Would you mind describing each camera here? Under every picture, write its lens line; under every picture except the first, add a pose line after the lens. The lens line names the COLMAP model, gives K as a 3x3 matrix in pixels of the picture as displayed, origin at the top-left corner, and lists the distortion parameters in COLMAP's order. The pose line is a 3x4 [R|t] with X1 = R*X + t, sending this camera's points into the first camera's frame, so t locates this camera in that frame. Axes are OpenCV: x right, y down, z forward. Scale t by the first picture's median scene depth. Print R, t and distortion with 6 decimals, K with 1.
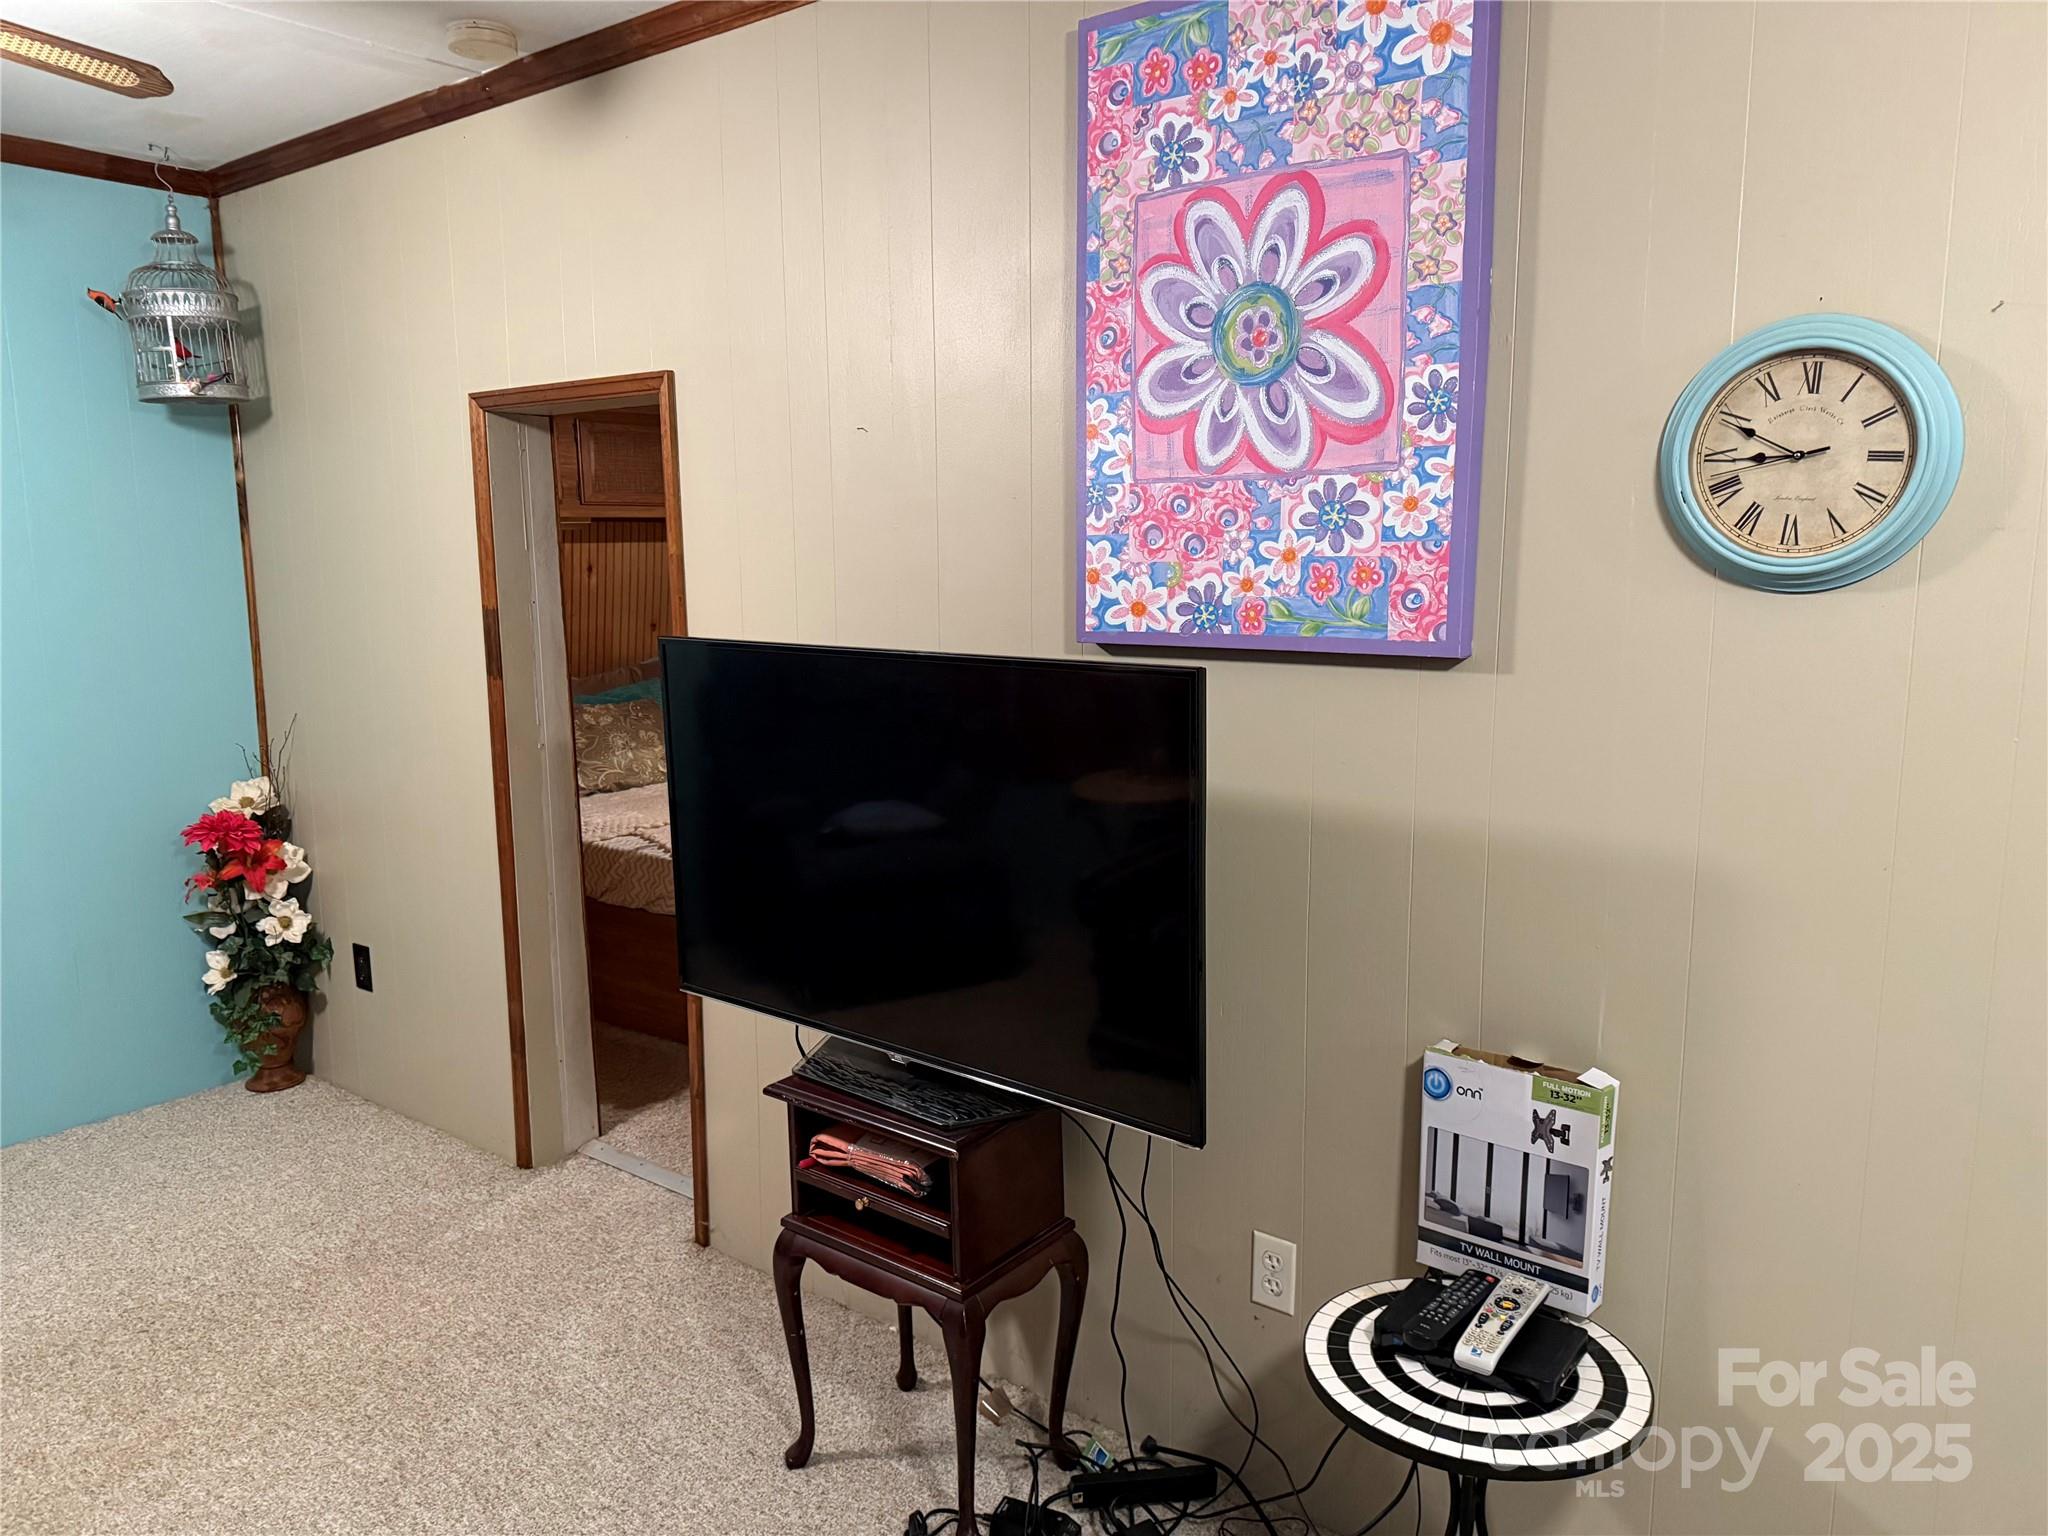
lens RADIAL K [[1430.2, 0, 990.8], [0, 1430.2, 773.9], [0, 0, 1]] dist [0.076721, -0.101928]
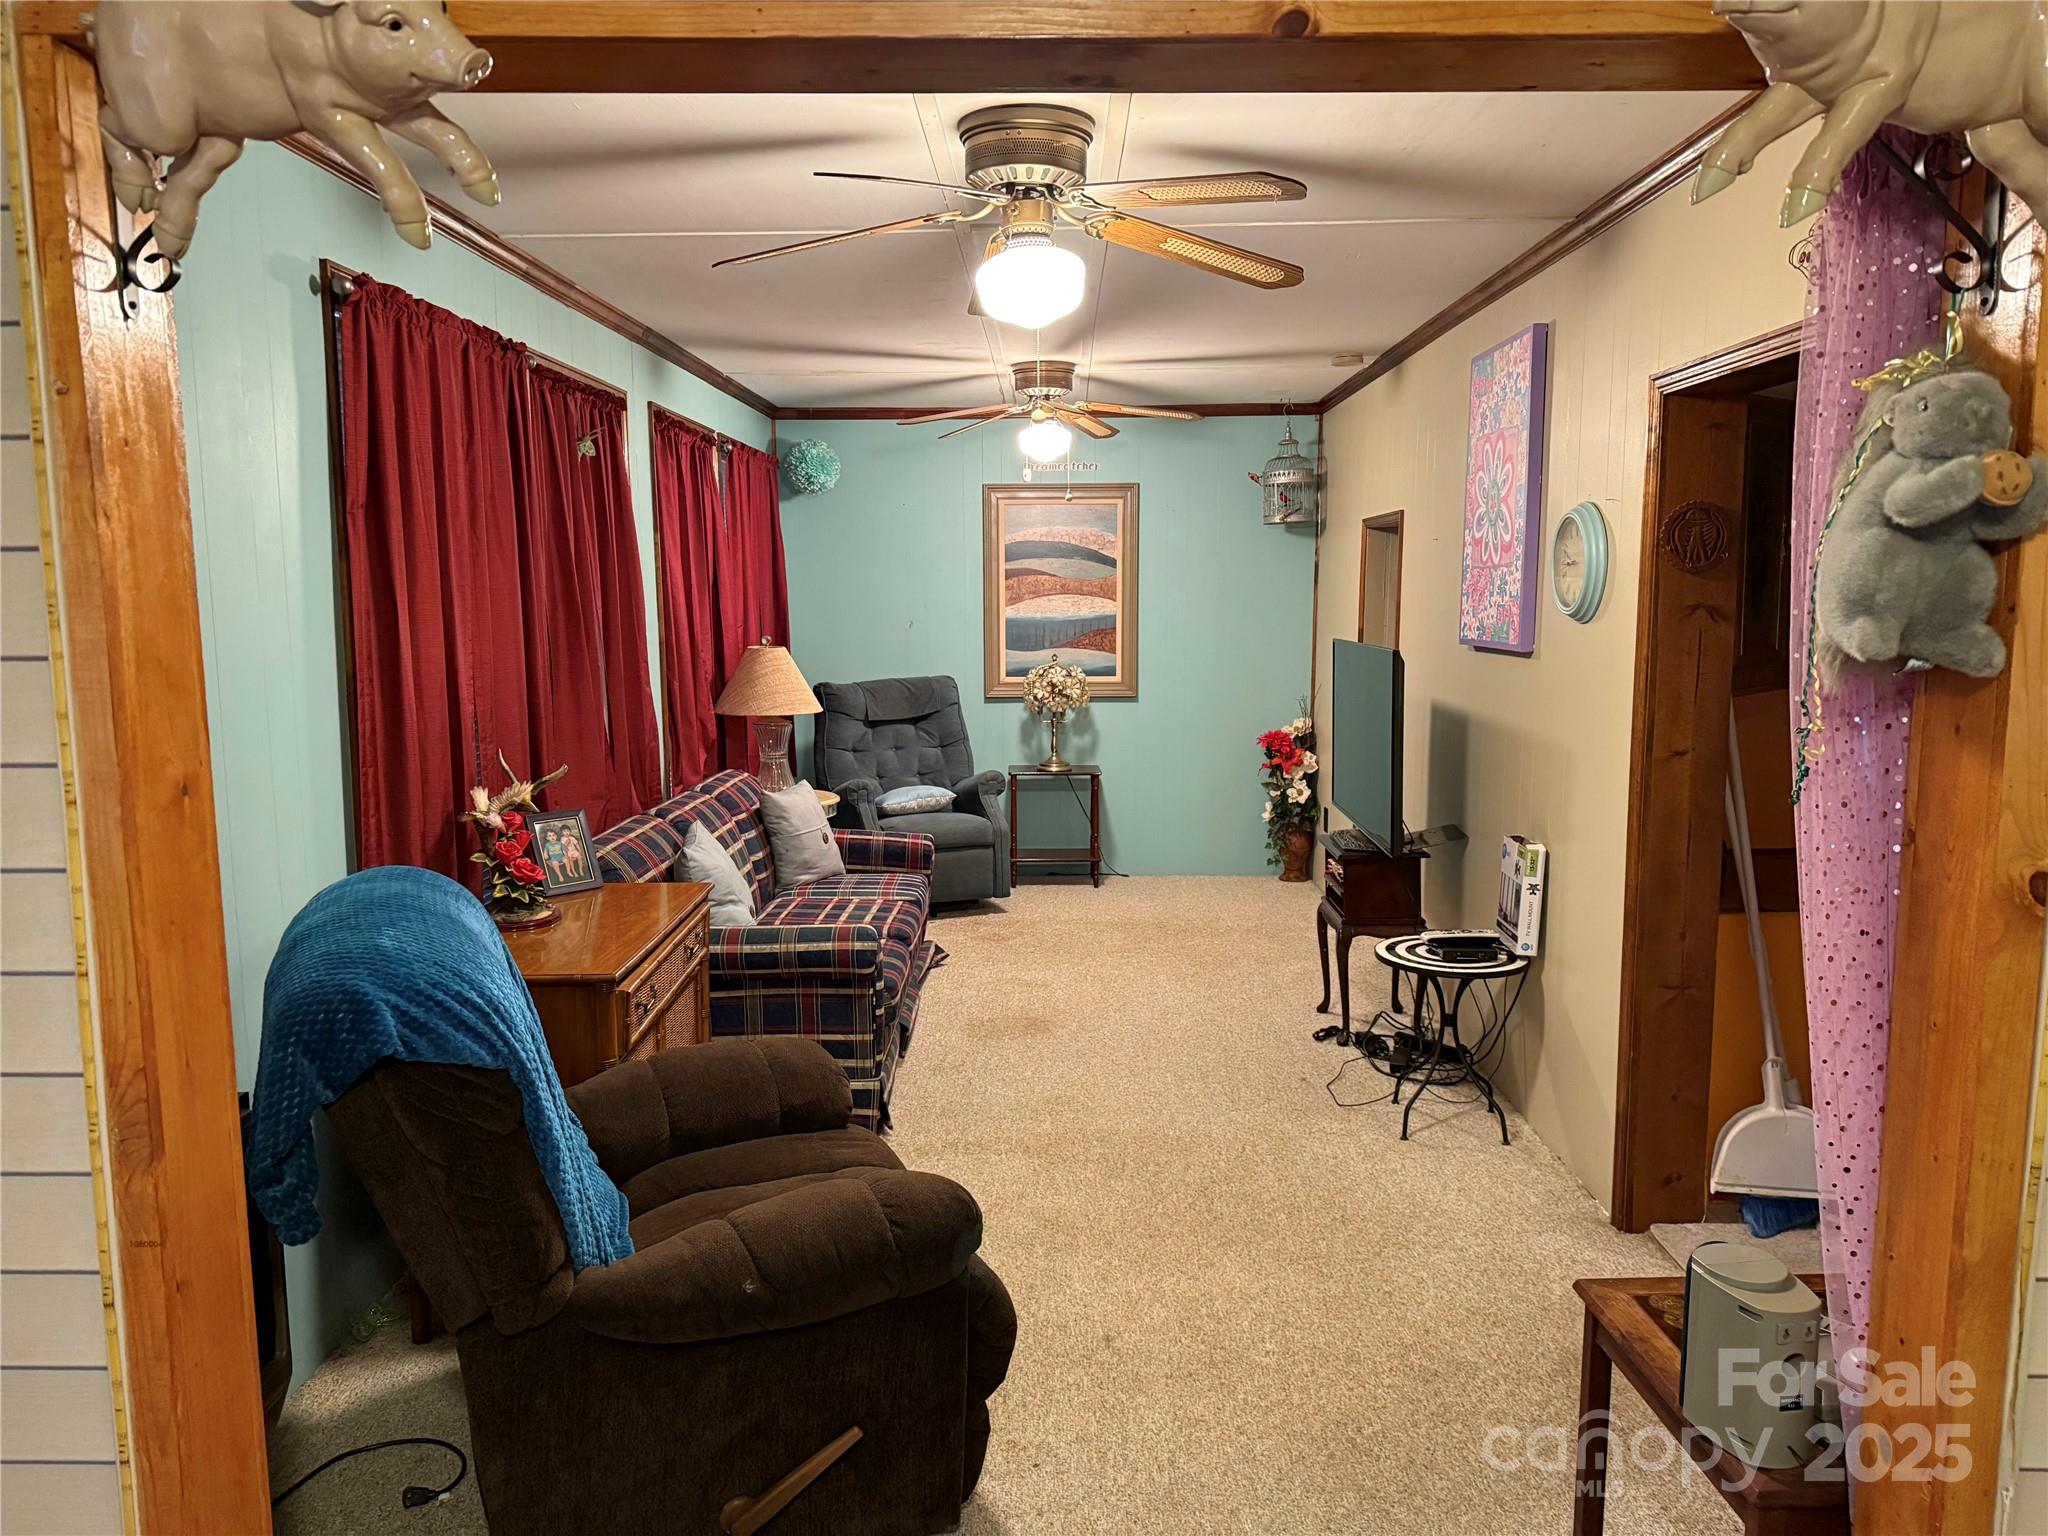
lens RADIAL K [[1430.2, 0, 1014.6], [0, 1430.2, 777.6], [0, 0, 1]] dist [0.076721, -0.101928]
pose [[0.598296, 0.108493, -0.793896, 1.477450], [-0.128703, 0.990938, 0.038427, 0.112011], [0.790871, 0.079186, 0.606838, -0.834016]]
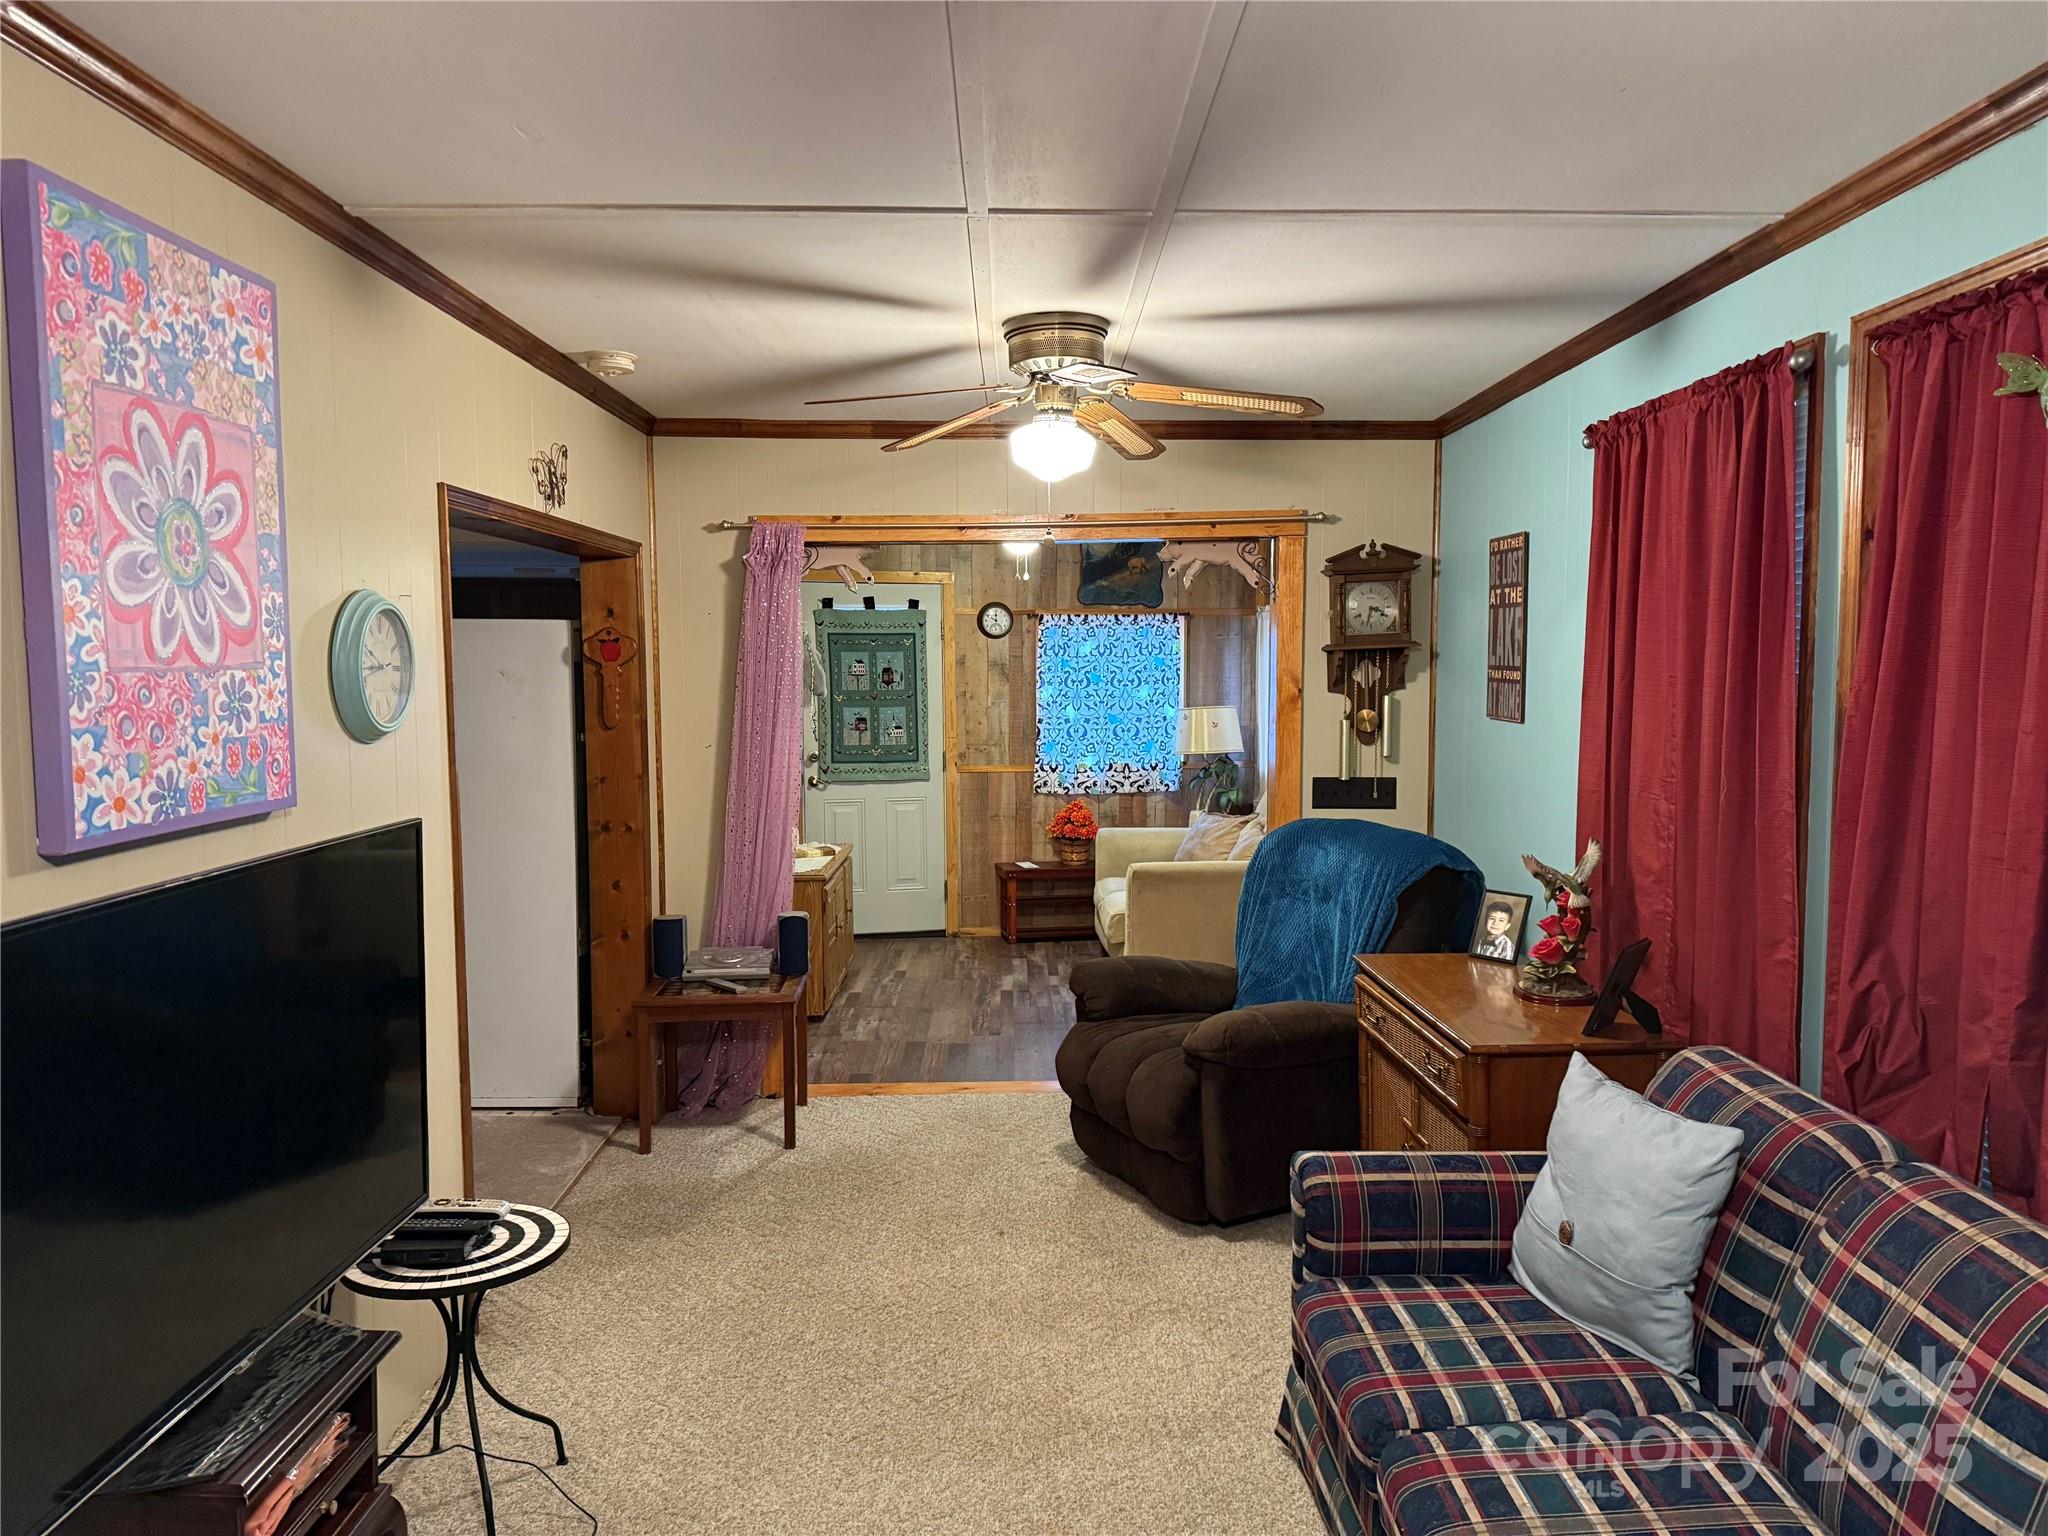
lens RADIAL K [[1430.2, 0, 1020.9], [0, 1430.2, 787.0], [0, 0, 1]] dist [0.076721, -0.101928]
pose [[-0.620201, -0.057375, 0.782342, -1.055897], [0.136984, 0.974076, 0.180030, -0.227717], [-0.772390, 0.218823, -0.596264, 1.168229]]
